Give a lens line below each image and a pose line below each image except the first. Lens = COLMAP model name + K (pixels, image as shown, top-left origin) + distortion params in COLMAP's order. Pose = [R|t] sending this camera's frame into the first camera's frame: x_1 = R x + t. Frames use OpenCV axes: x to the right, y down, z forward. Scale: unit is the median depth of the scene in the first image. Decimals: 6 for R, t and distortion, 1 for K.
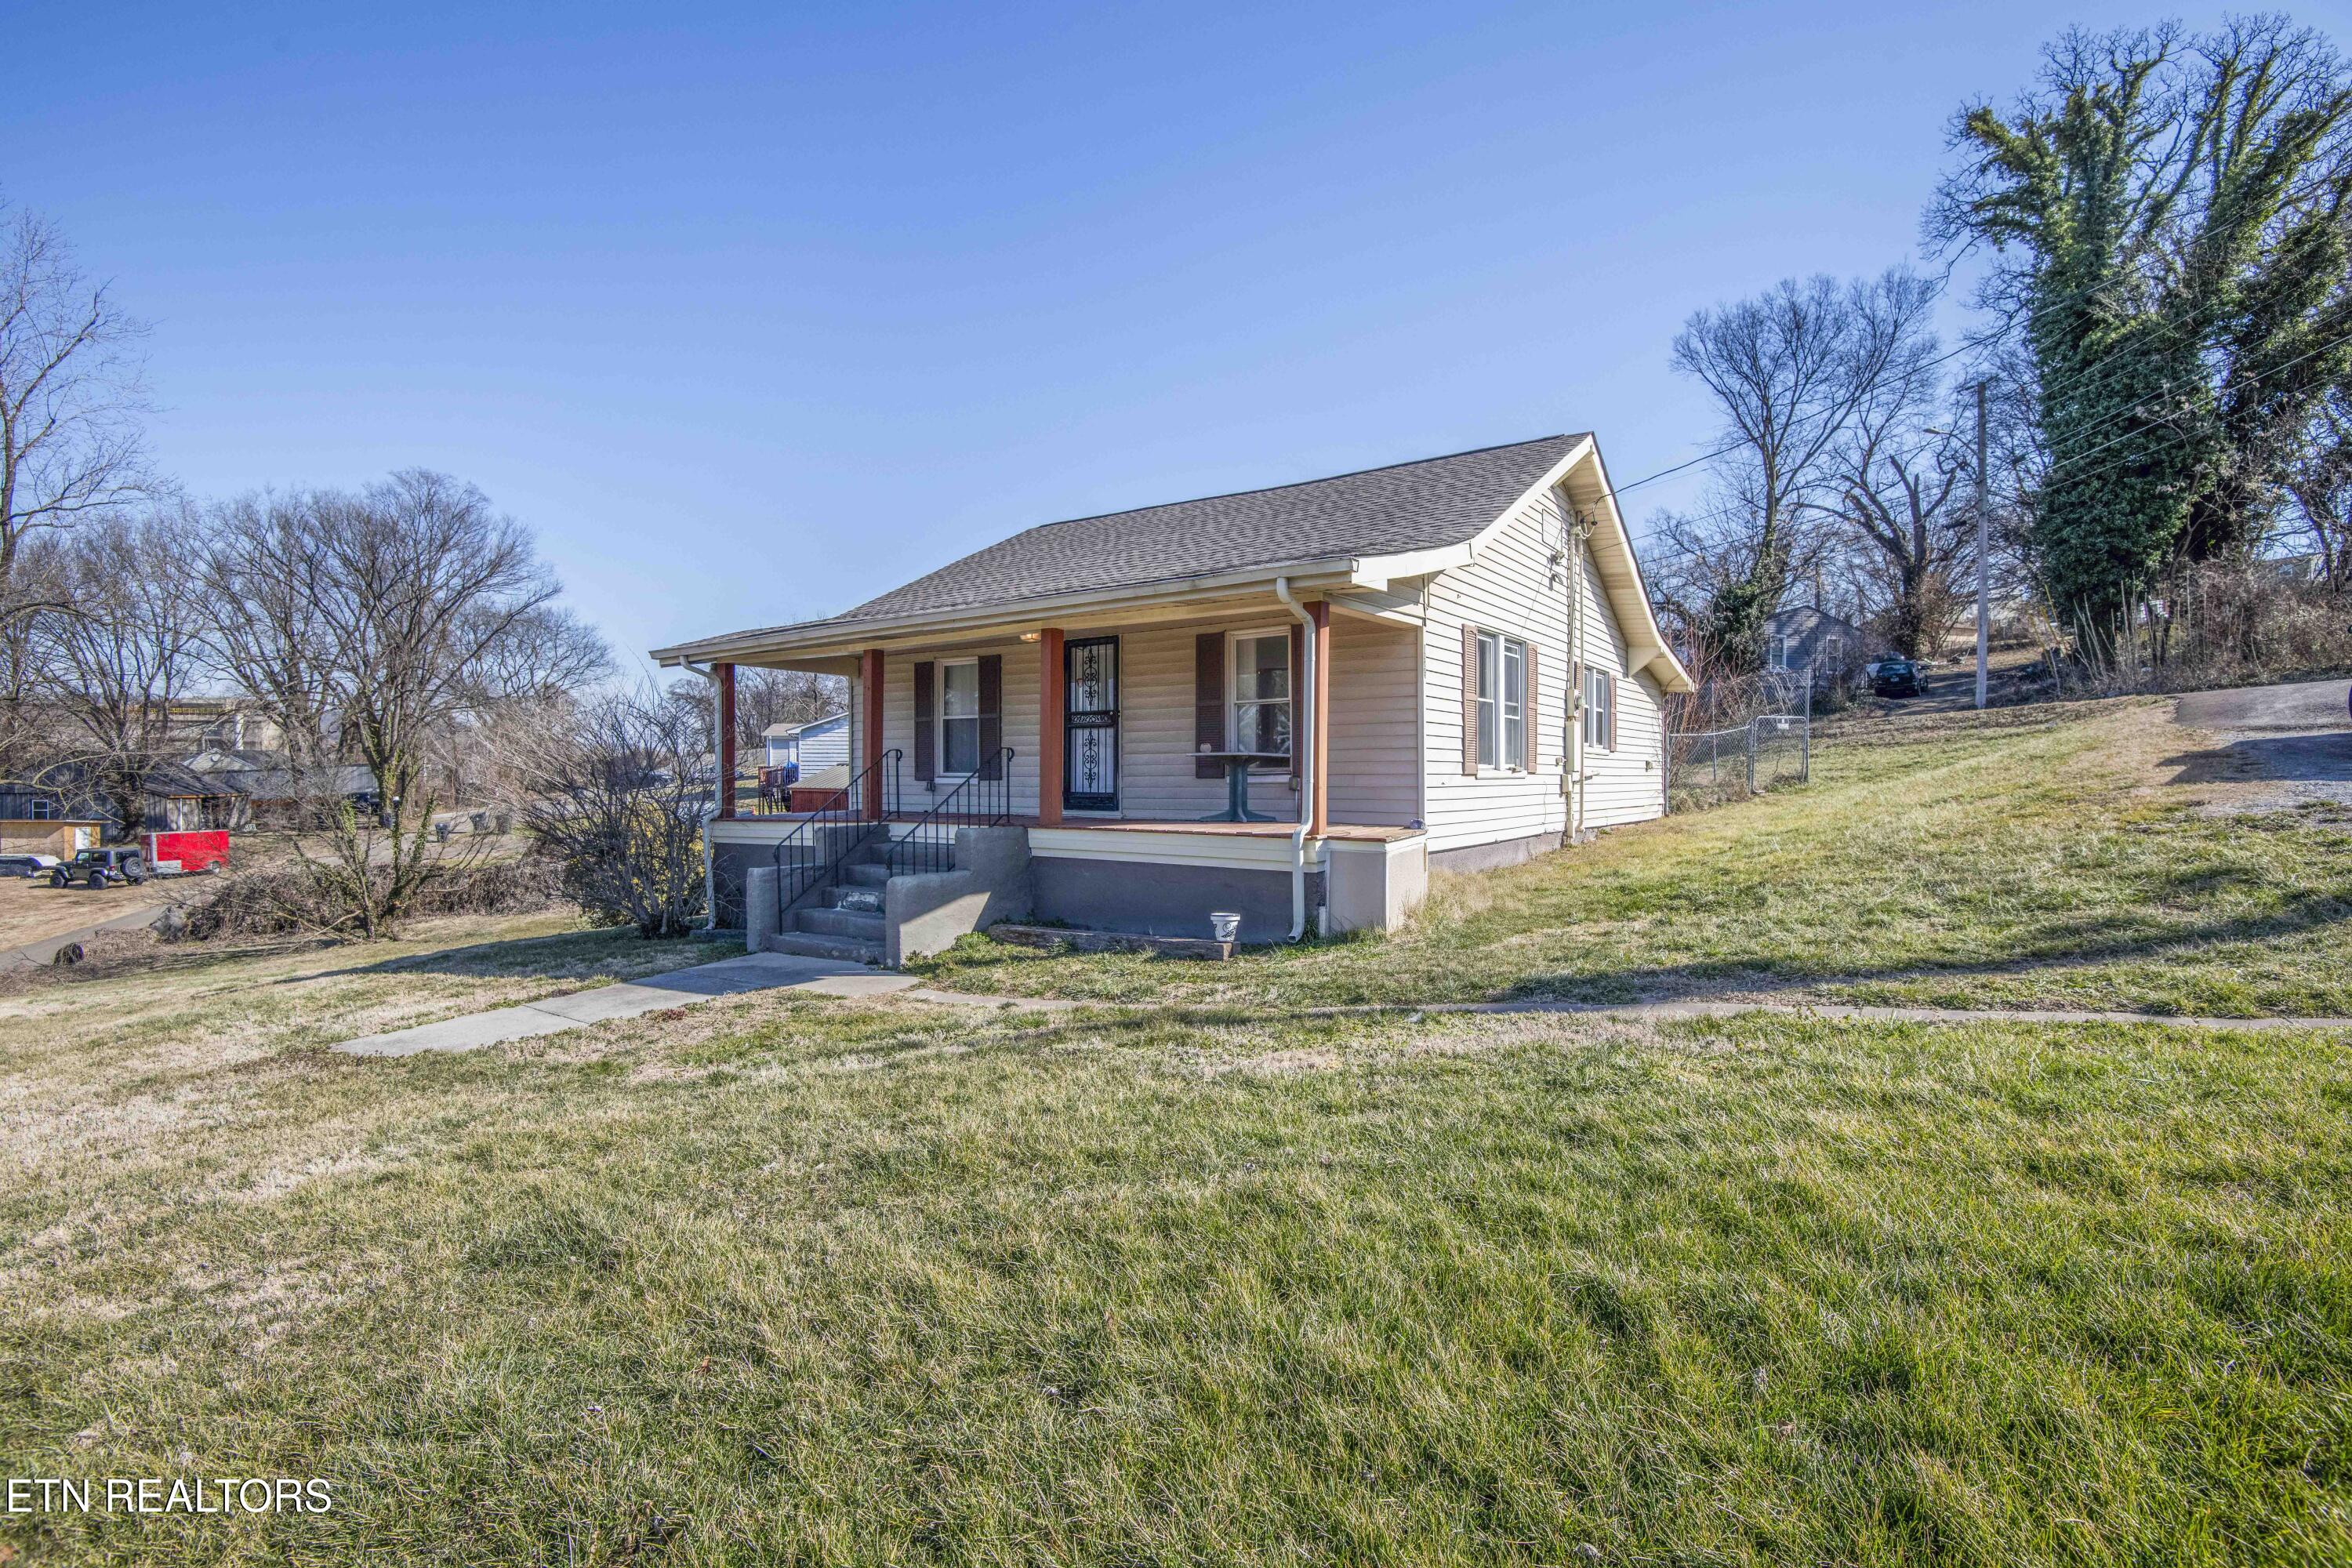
lens RADIAL K [[1084.6, 0, 1153.1], [0, 1084.6, 775.9], [0, 0, 1]] dist [-0.022219, -0.011677]
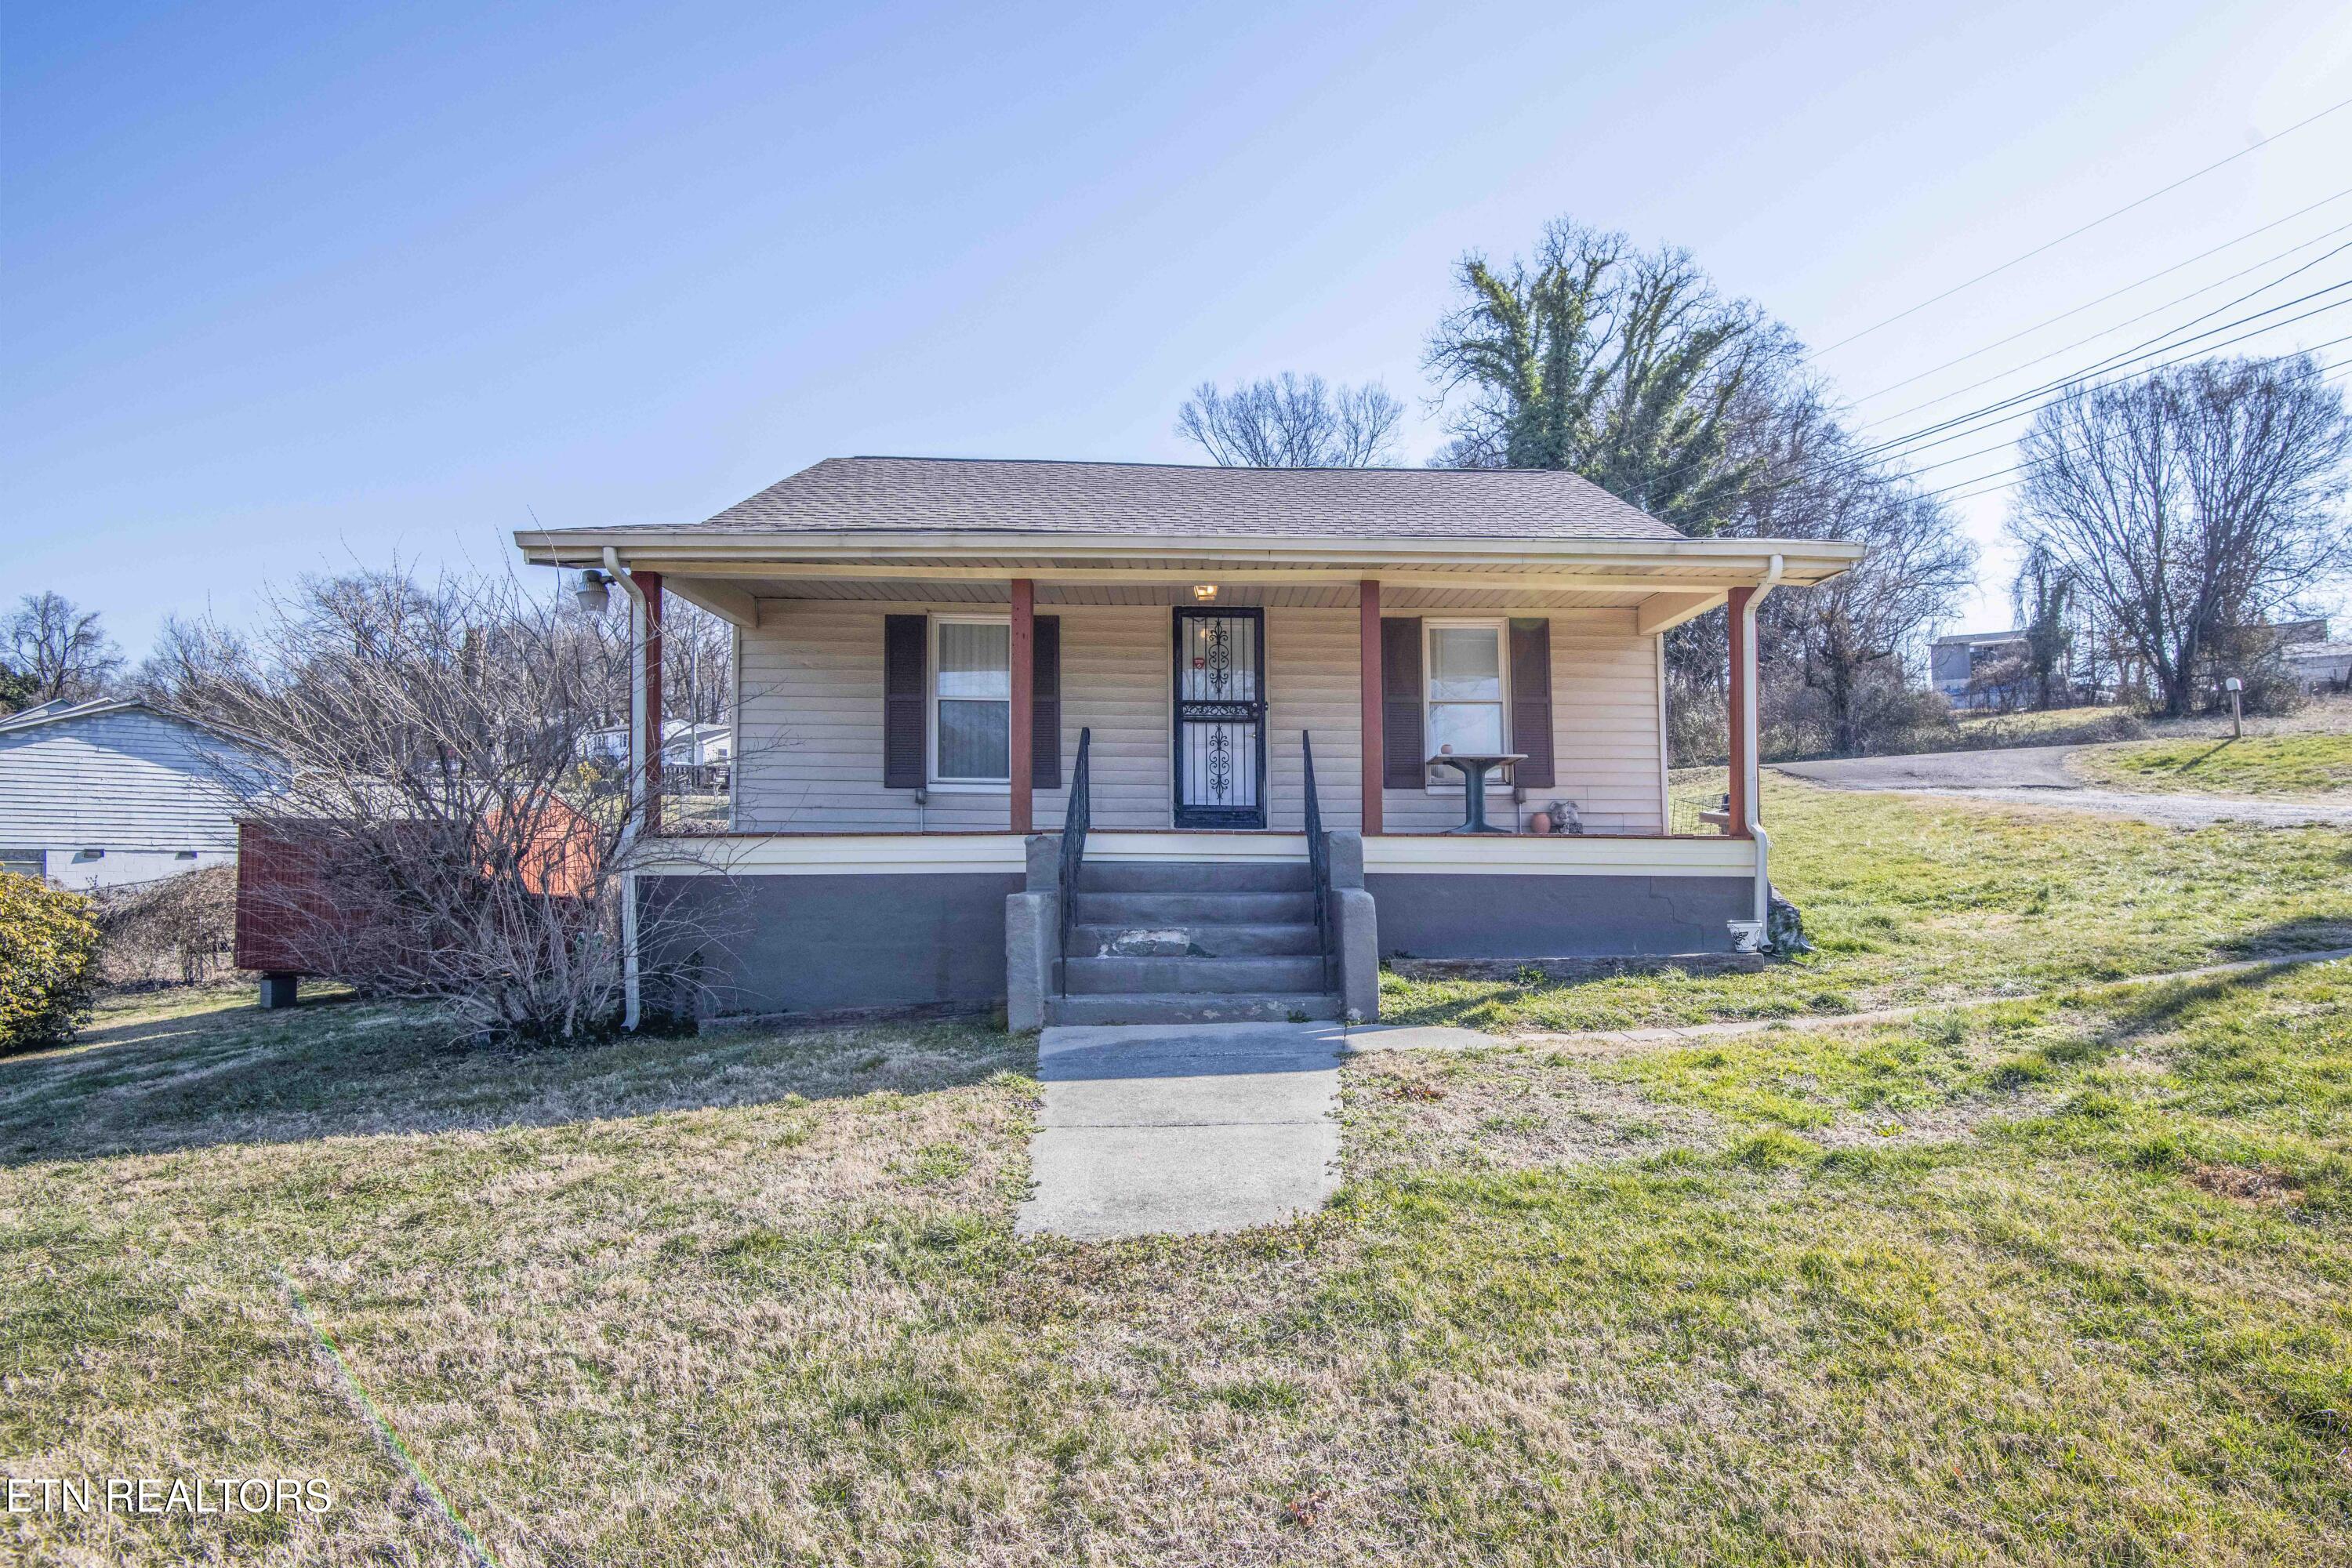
lens RADIAL K [[1166.4, 0, 1236.2], [0, 1166.4, 865.9], [0, 0, 1]] dist [-0.026717, -0.002867]
pose [[0.793006, -0.005635, 0.609187, -0.230633], [-0.007221, 0.999800, 0.018648, 0.017920], [-0.609170, -0.019187, 0.792807, 0.132162]]
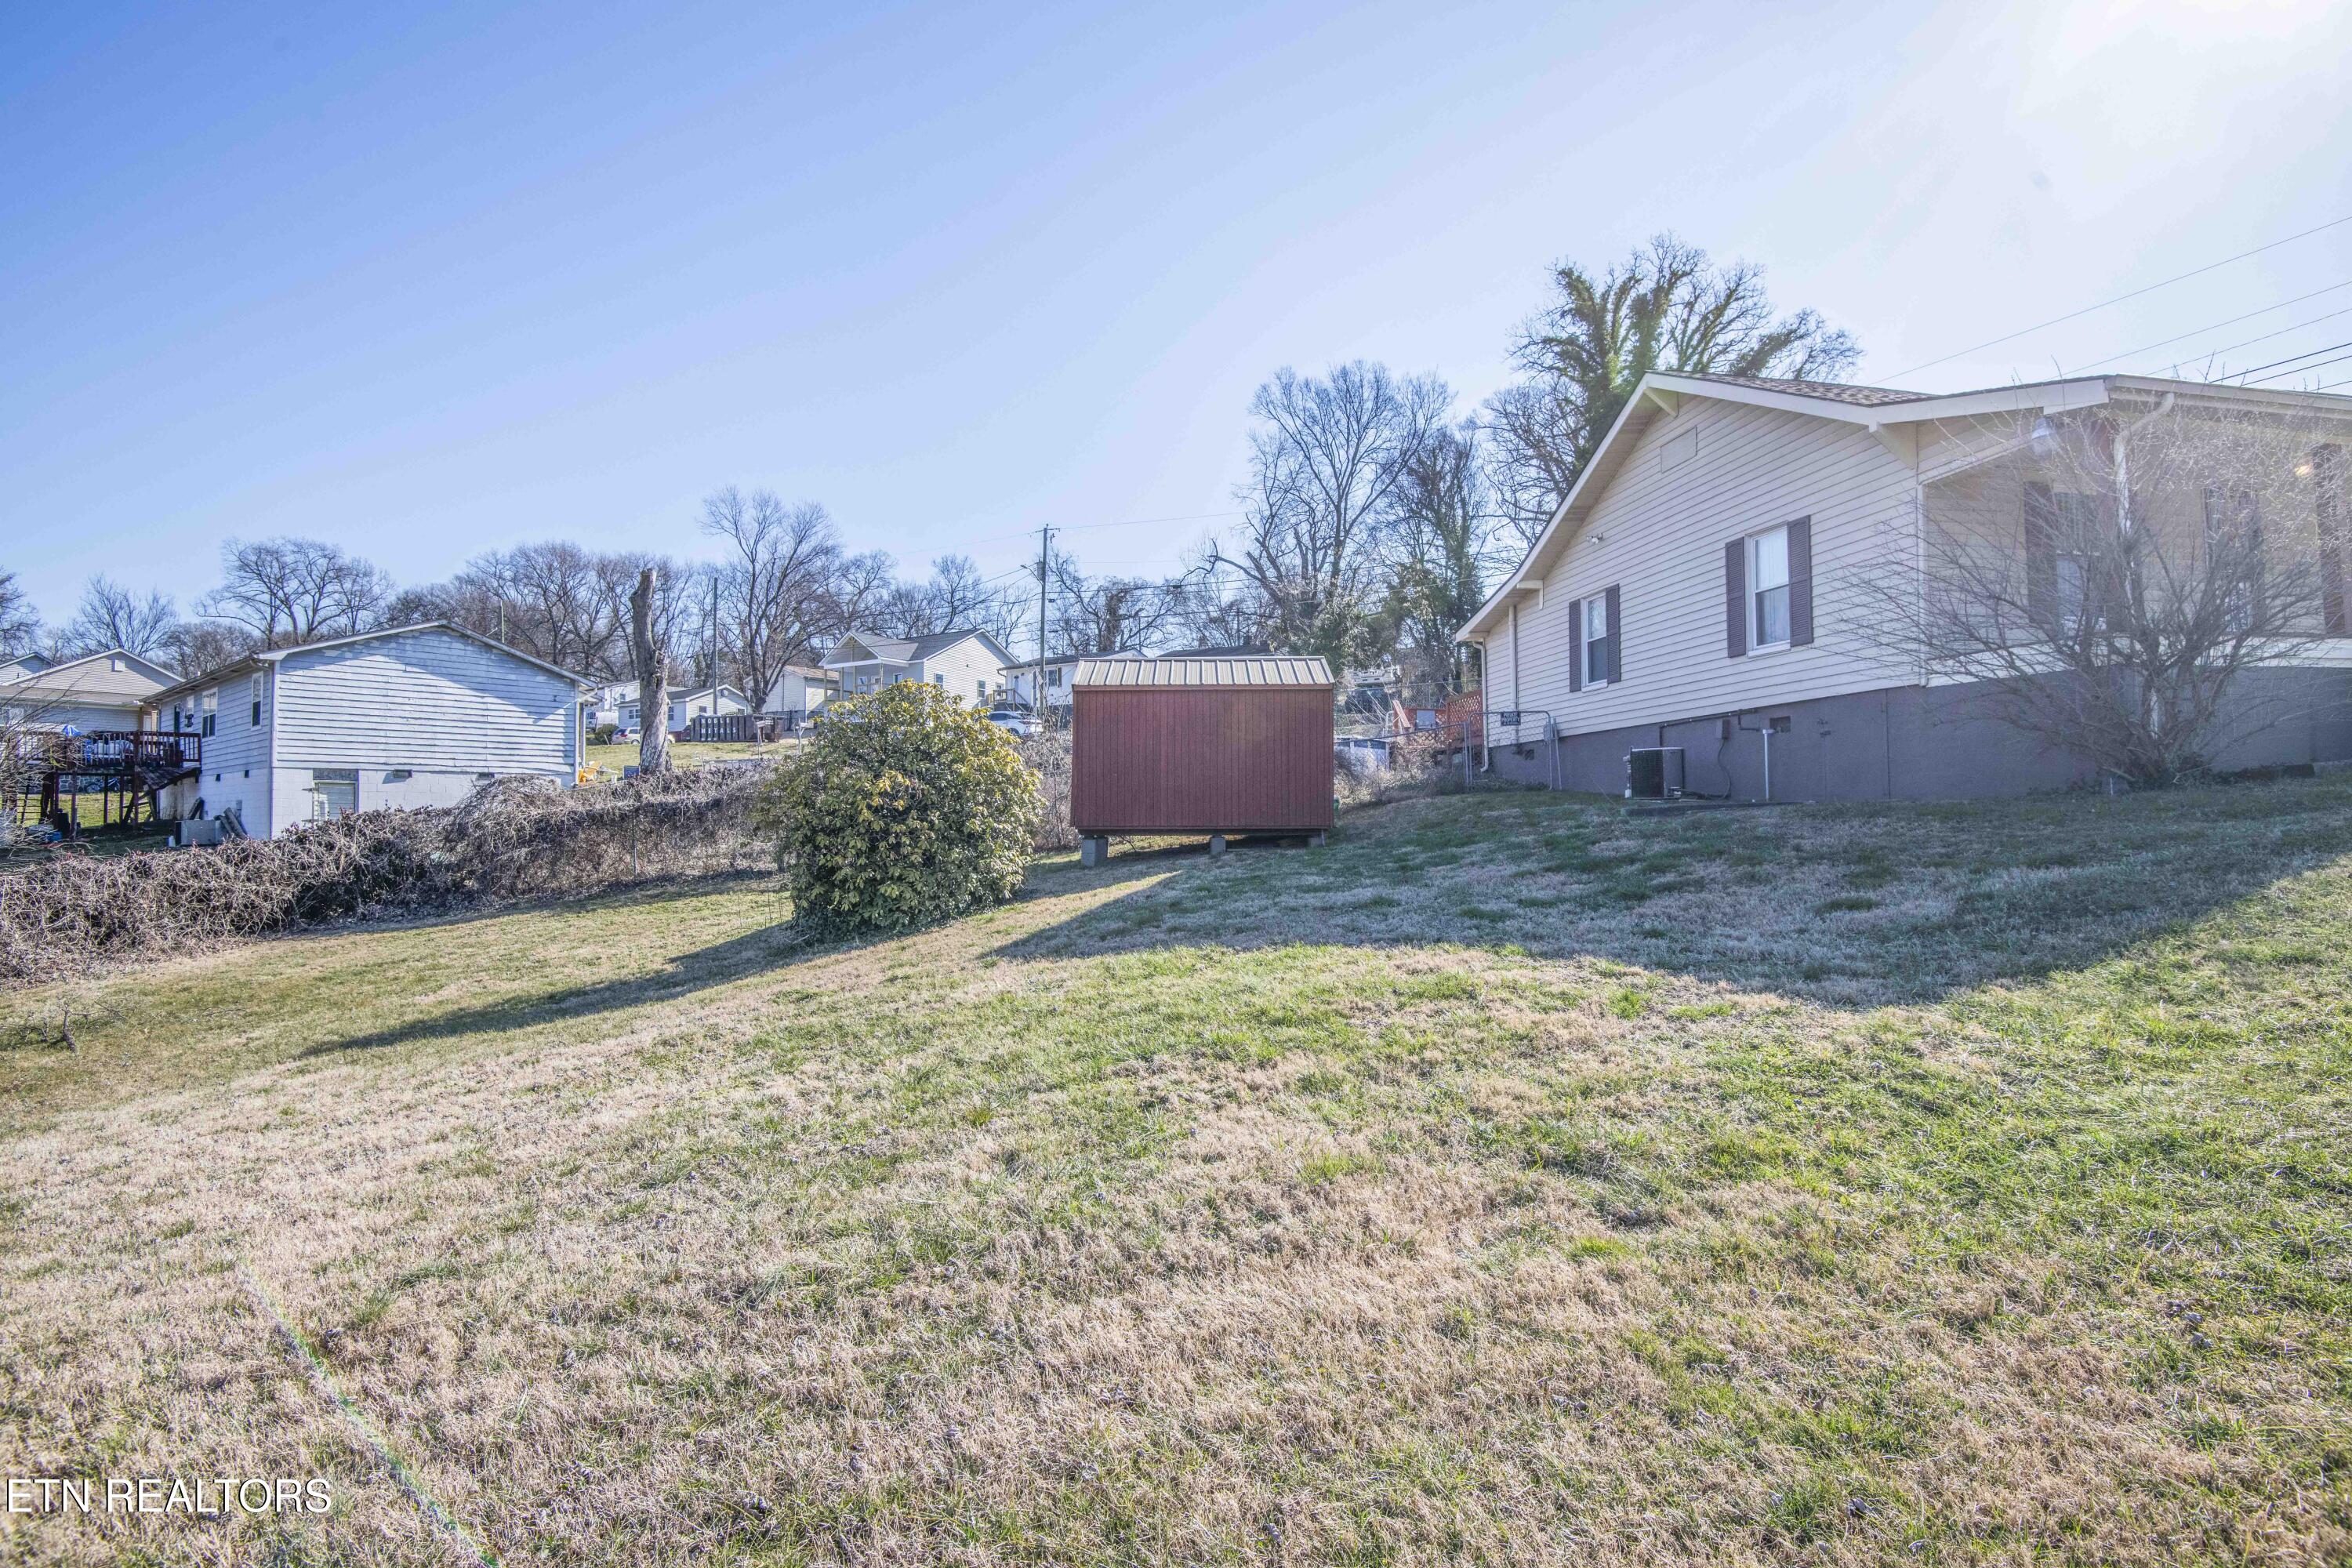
lens RADIAL K [[1084.6, 0, 1188.7], [0, 1084.6, 785.1], [0, 0, 1]] dist [-0.022219, -0.011677]
pose [[0.712646, 0.015783, 0.701346, -0.542570], [0.005343, 0.999596, -0.027924, 0.065036], [-0.701503, 0.023647, 0.712274, 0.394044]]
